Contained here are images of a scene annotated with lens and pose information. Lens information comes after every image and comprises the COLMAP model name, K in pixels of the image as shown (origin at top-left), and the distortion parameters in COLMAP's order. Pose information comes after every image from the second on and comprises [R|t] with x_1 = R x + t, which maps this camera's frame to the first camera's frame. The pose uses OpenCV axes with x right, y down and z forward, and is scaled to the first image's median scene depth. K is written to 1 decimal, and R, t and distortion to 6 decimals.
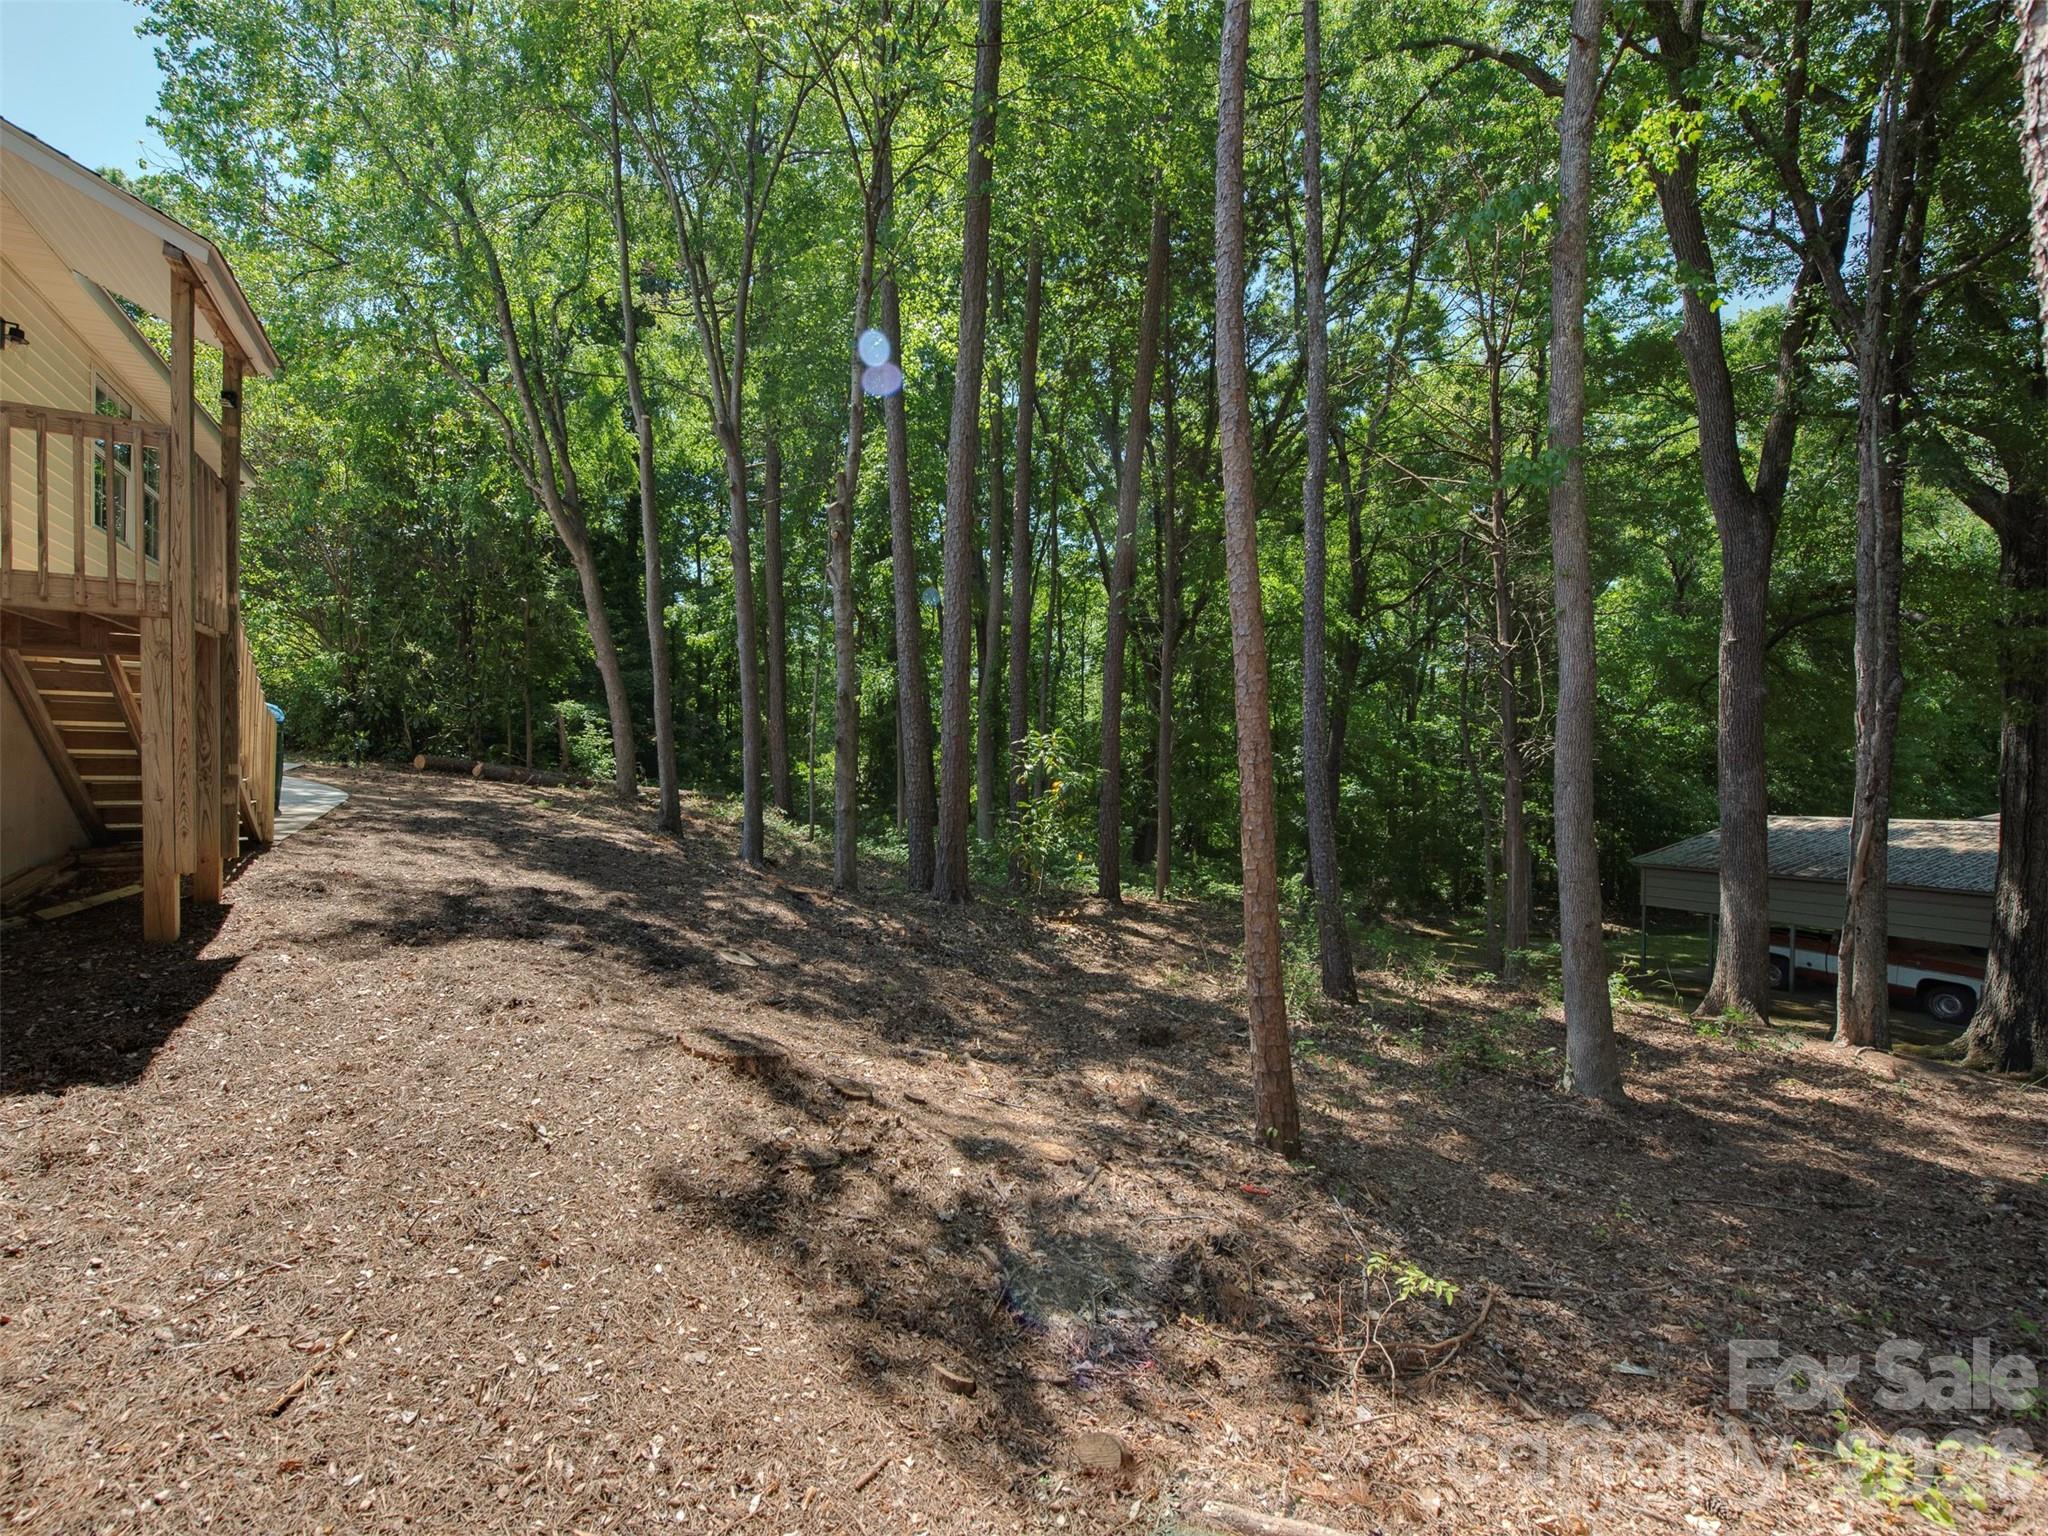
lens RADIAL K [[898.4, 0, 1047.8], [0, 898.4, 769.9], [0, 0, 1]] dist [0.012067, 0.000041]
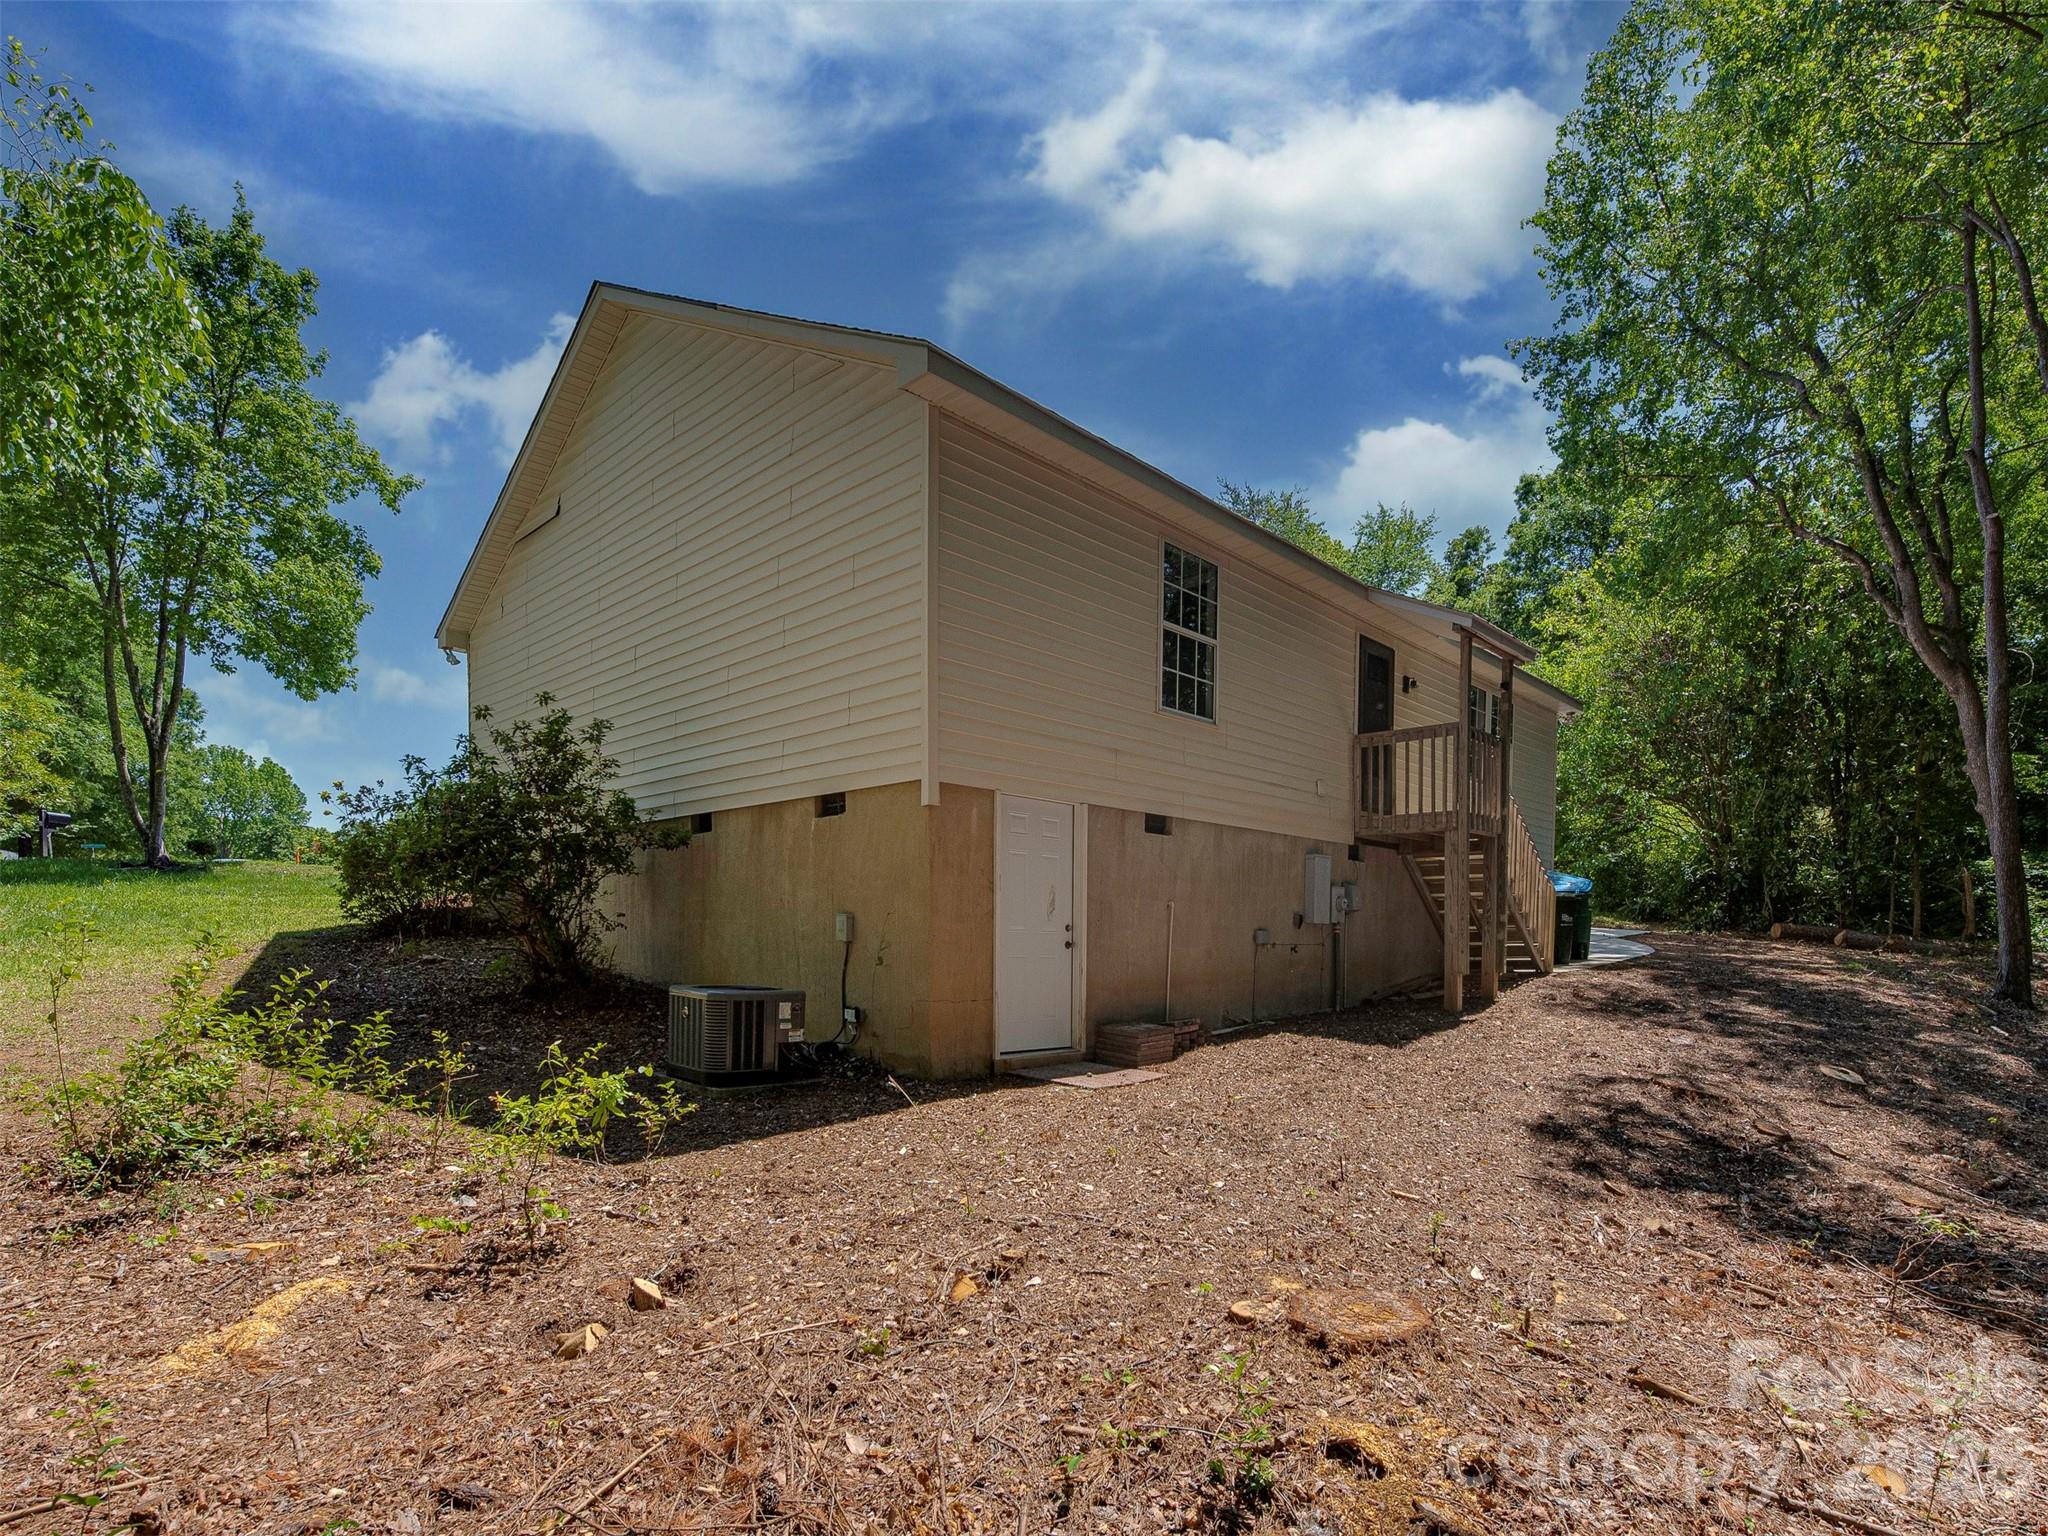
lens RADIAL K [[1044.8, 0, 1024.0], [0, 1044.8, 768.0], [0, 0, 1]] dist [-0.000169, -0.000041]
pose [[0.261991, -0.162633, -0.951268, 0.333609], [-0.009532, 0.985214, -0.171062, 0.030576], [0.965023, 0.053884, 0.256567, -0.155846]]
